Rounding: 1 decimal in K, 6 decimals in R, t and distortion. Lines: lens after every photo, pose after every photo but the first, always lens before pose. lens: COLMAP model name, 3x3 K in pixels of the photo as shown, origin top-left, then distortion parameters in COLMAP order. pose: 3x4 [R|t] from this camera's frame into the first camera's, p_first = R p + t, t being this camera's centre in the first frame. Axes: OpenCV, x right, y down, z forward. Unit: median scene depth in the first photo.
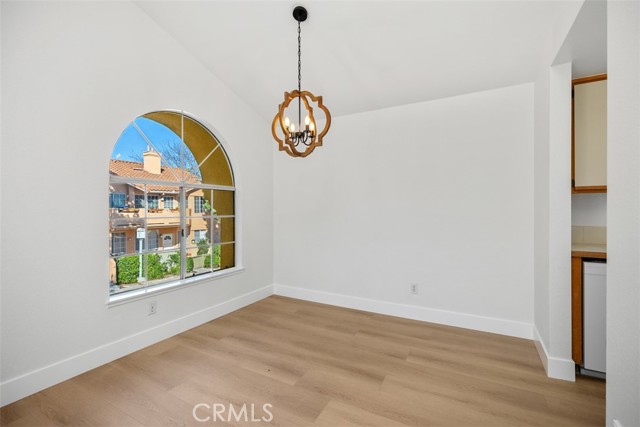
lens RADIAL K [[287.6, 0, 320.9], [0, 287.6, 212.6], [0, 0, 1]] dist [0.004833, -0.000983]
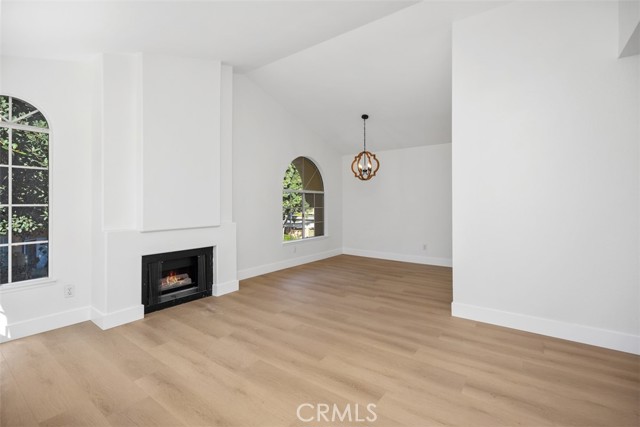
lens RADIAL K [[287.6, 0, 315.2], [0, 287.6, 206.6], [0, 0, 1]] dist [0.004833, -0.000983]
pose [[0.988600, 0.001894, -0.150555, -0.113744], [-0.003598, 0.999933, -0.011046, 0.036455], [0.150524, 0.011462, 0.988540, -1.230220]]
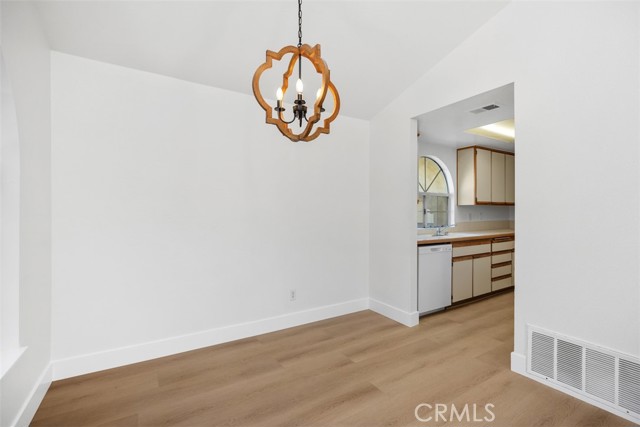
lens RADIAL K [[287.6, 0, 316.6], [0, 287.6, 210.9], [0, 0, 1]] dist [0.004833, -0.000983]
pose [[0.514849, 0.002591, 0.857277, -0.628310], [0.017064, 0.999766, -0.013270, -0.008456], [-0.857111, 0.021460, 0.514685, 0.567257]]
